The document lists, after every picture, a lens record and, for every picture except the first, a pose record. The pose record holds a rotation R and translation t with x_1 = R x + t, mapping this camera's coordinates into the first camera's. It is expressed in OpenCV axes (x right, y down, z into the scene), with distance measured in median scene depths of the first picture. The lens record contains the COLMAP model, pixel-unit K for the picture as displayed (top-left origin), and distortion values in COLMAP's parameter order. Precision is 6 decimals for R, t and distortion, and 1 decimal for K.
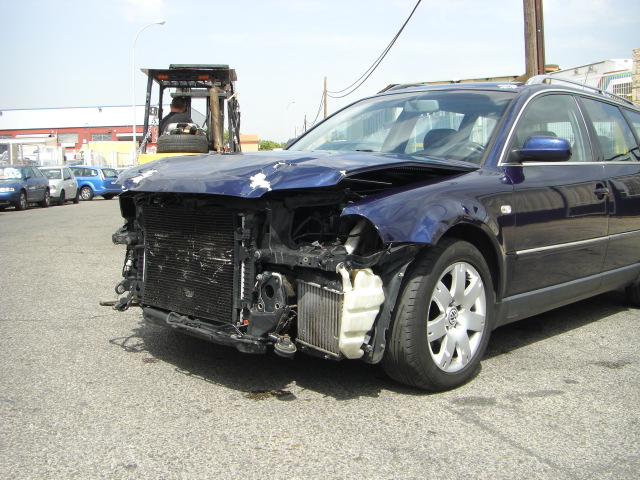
lens RADIAL K [[725.8, 0, 320.0], [0, 725.8, 240.0], [0, 0, 1]] dist [-0.196118, 0.164221]
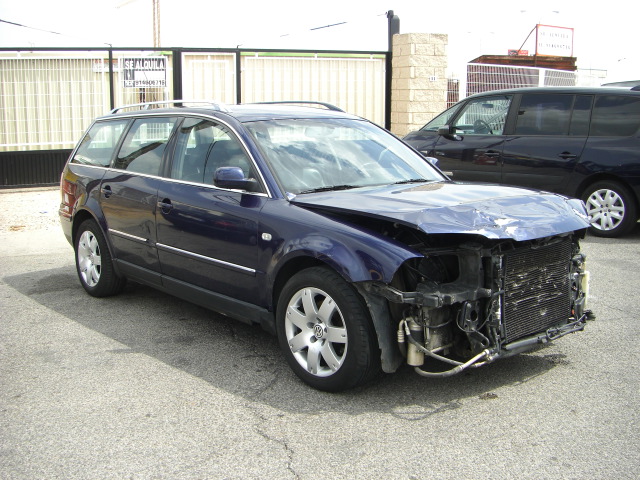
lens RADIAL K [[725.8, 0, 320.0], [0, 725.8, 240.0], [0, 0, 1]] dist [-0.196118, 0.164221]
pose [[0.110054, -0.179896, 0.977510, -1.462686], [0.105281, 0.980061, 0.168512, -0.307544], [-0.988334, 0.084367, 0.126799, 1.268963]]
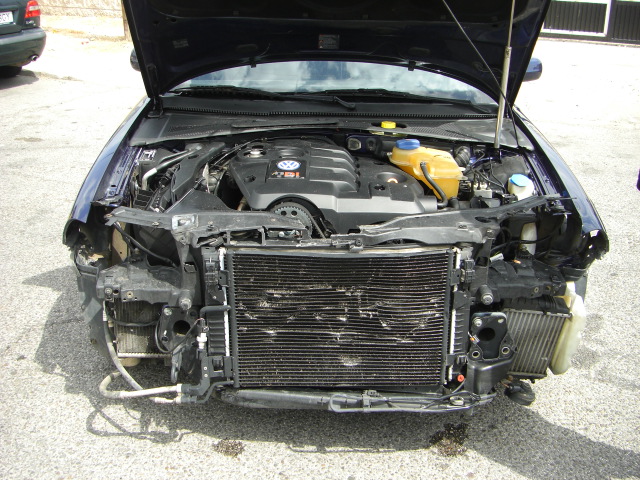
lens RADIAL K [[725.8, 0, 320.0], [0, 725.8, 240.0], [0, 0, 1]] dist [-0.196118, 0.164221]
pose [[0.728316, -0.264297, 0.632220, -0.650090], [0.059546, 0.943545, 0.325848, -0.284936], [-0.682649, -0.199674, 0.702937, 0.567690]]
